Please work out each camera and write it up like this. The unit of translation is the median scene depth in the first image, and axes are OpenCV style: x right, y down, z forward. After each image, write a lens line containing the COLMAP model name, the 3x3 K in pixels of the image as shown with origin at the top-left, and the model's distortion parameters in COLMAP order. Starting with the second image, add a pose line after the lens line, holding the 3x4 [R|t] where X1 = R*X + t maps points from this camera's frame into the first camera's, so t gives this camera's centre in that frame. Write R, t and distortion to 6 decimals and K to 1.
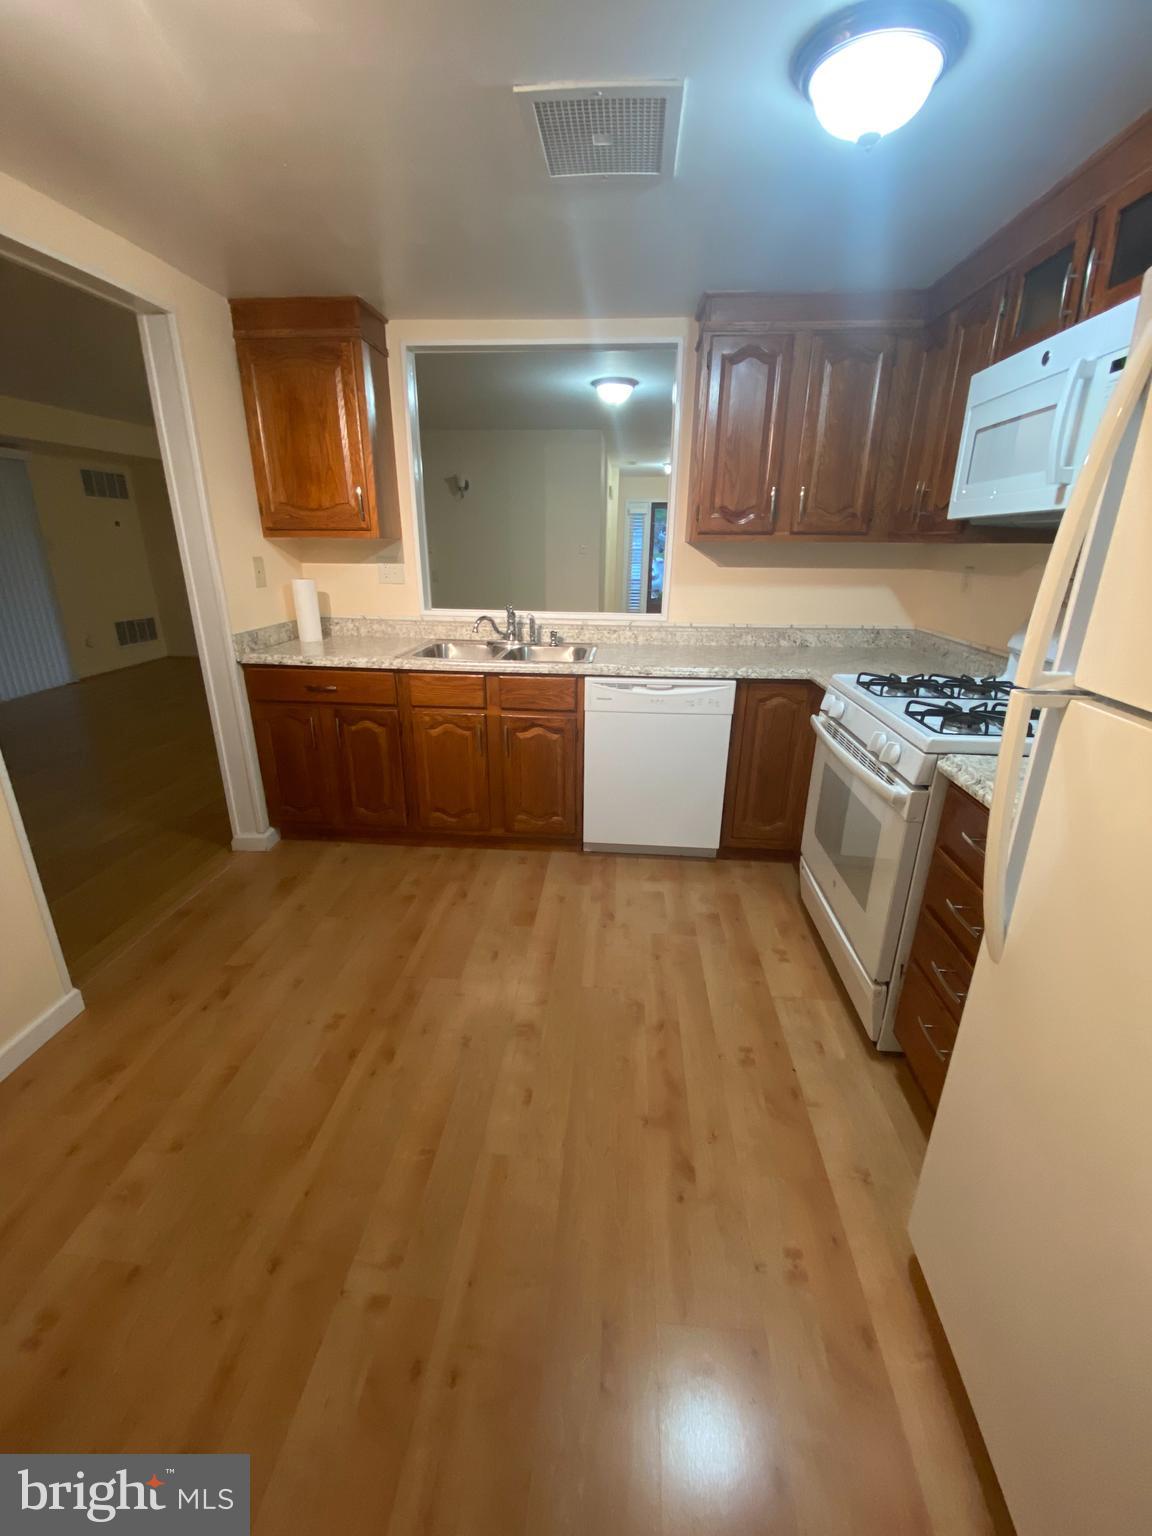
lens RADIAL K [[618.9, 0, 575.4], [0, 618.9, 760.2], [0, 0, 1]] dist [0.056951, -0.043938]
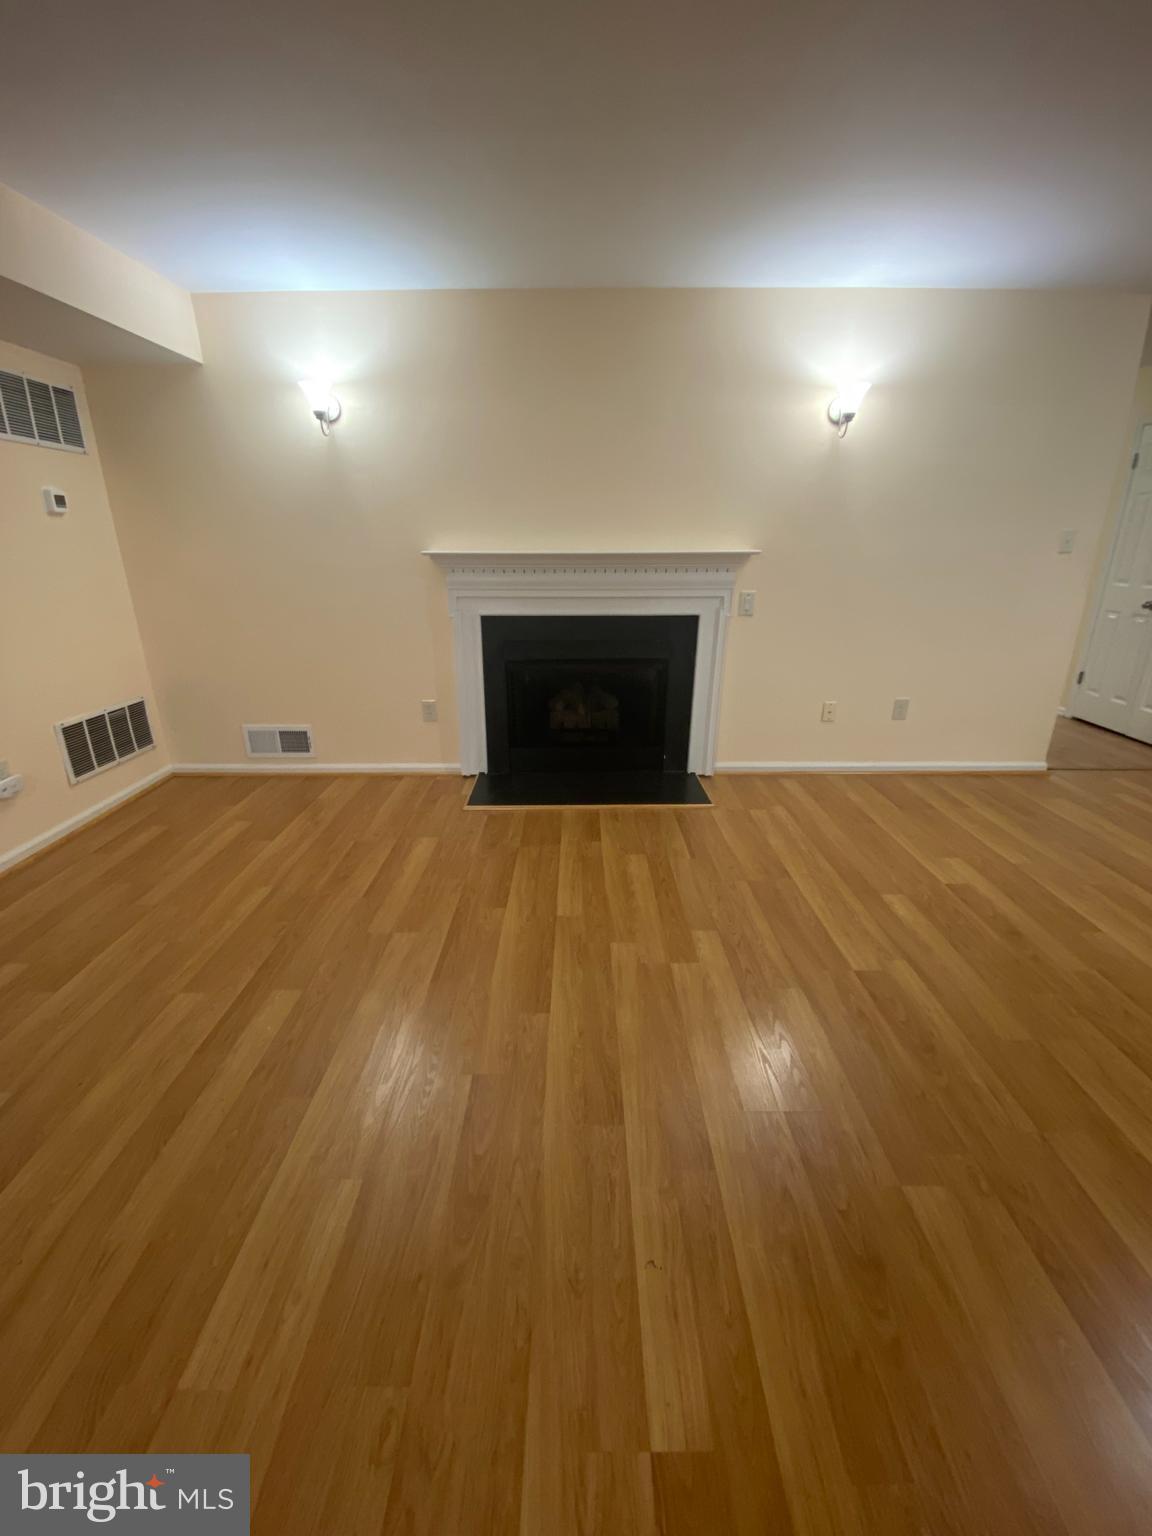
lens RADIAL K [[618.9, 0, 575.4], [0, 618.9, 760.2], [0, 0, 1]] dist [0.056951, -0.043938]
pose [[0.996975, -0.035571, 0.069111, -1.068844], [0.035184, 0.999358, 0.006814, -0.489425], [-0.069309, -0.004362, 0.997586, 1.418036]]
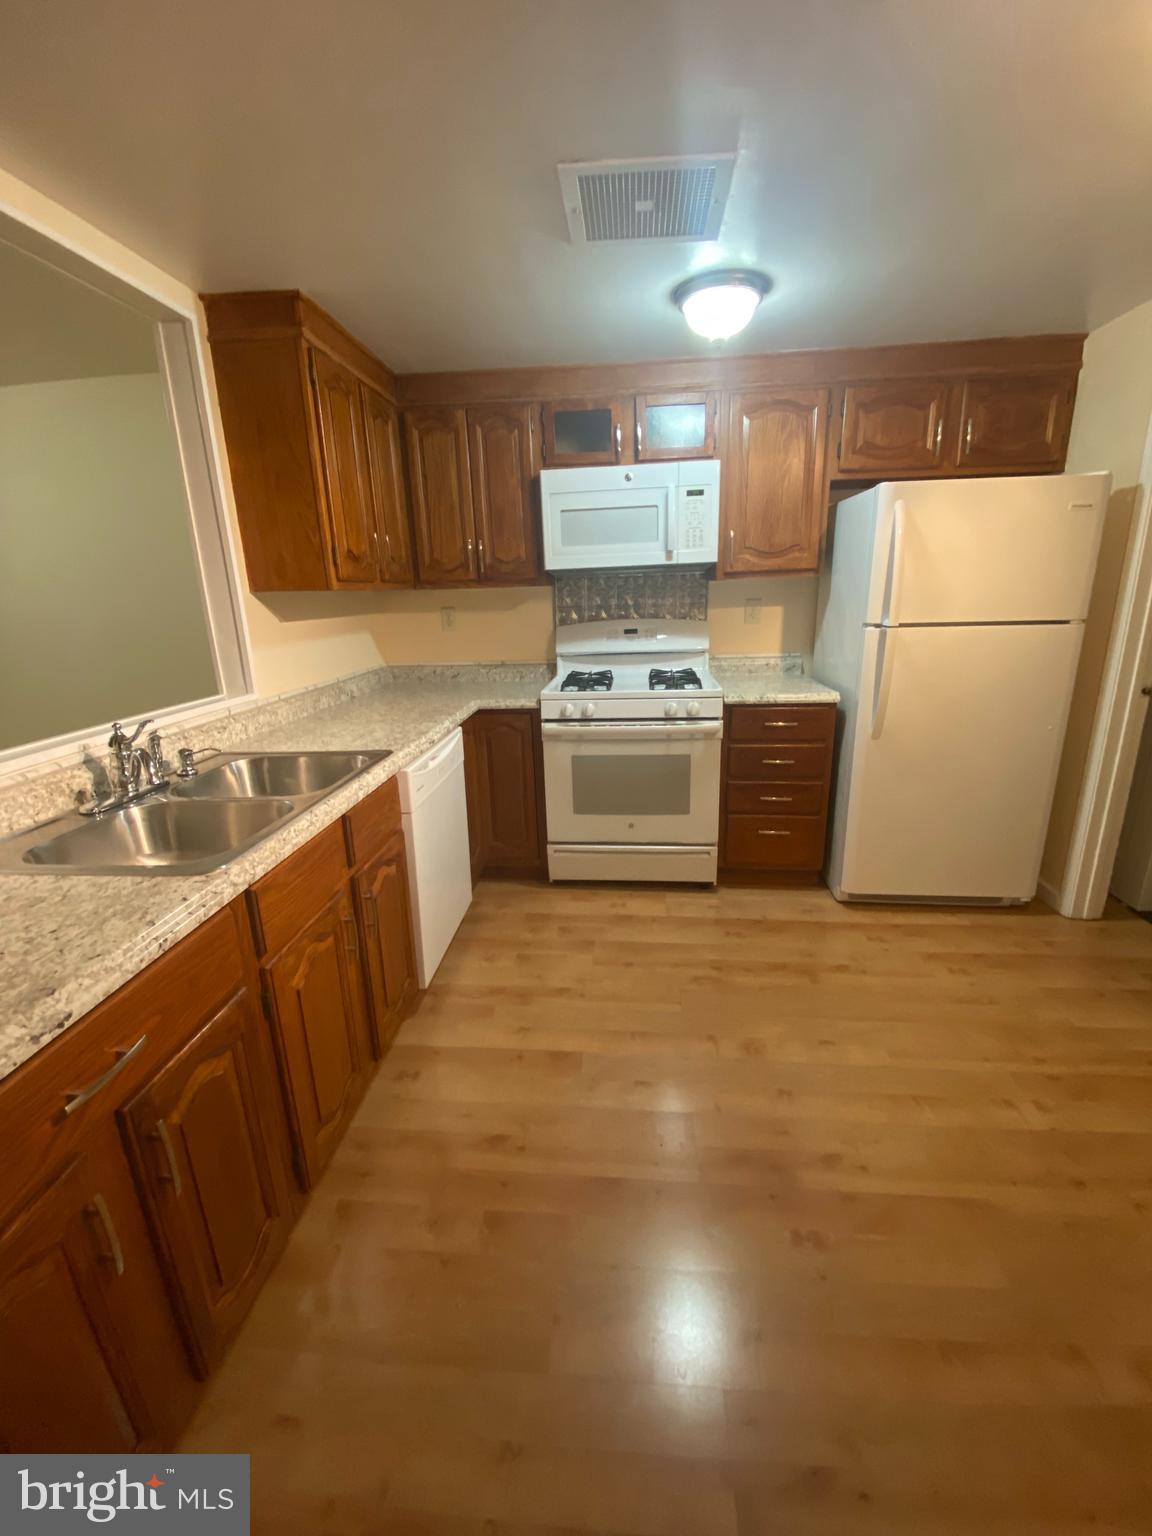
lens RADIAL K [[618.9, 0, 575.4], [0, 618.9, 760.2], [0, 0, 1]] dist [0.056951, -0.043938]
pose [[0.011874, -0.275254, 0.961298, -0.668313], [0.360145, 0.898022, 0.252688, -0.250362], [-0.932821, 0.343207, 0.109795, 0.713612]]
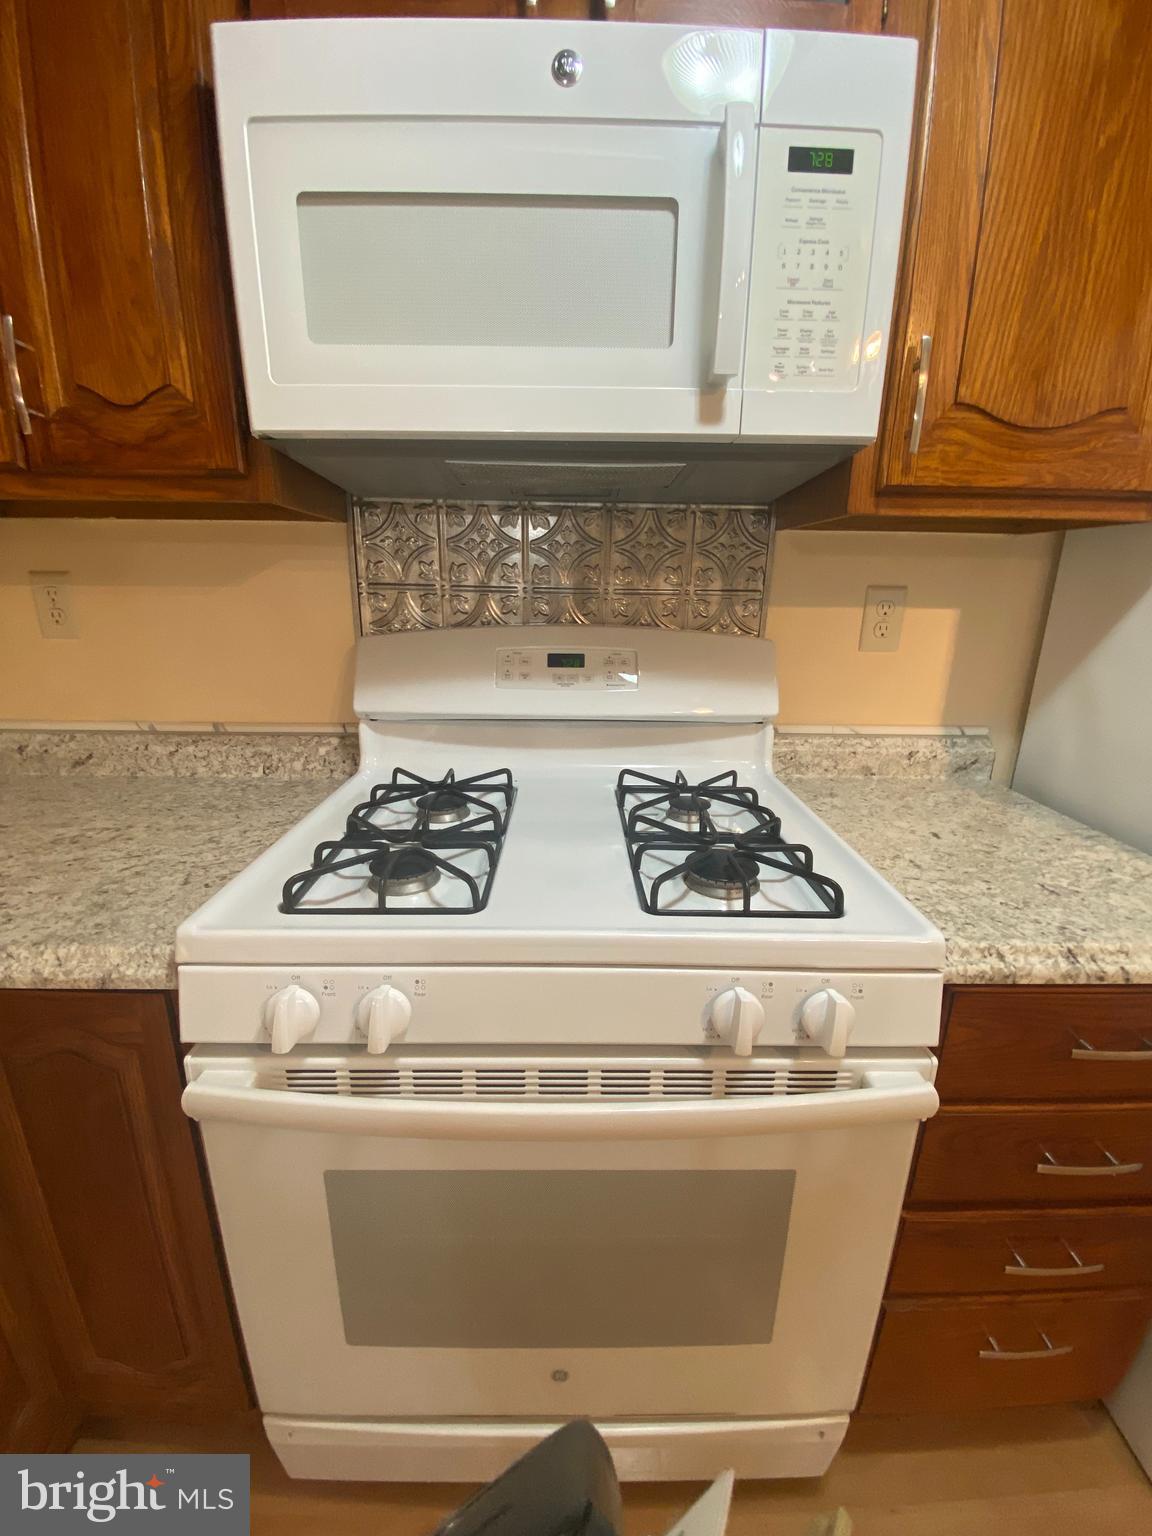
lens RADIAL K [[618.9, 0, 575.4], [0, 618.9, 760.2], [0, 0, 1]] dist [0.056951, -0.043938]
pose [[-0.094416, -0.280323, 0.955251, 0.122139], [0.315703, 0.901581, 0.295777, -0.195255], [-0.944149, 0.329502, 0.003375, 0.675017]]
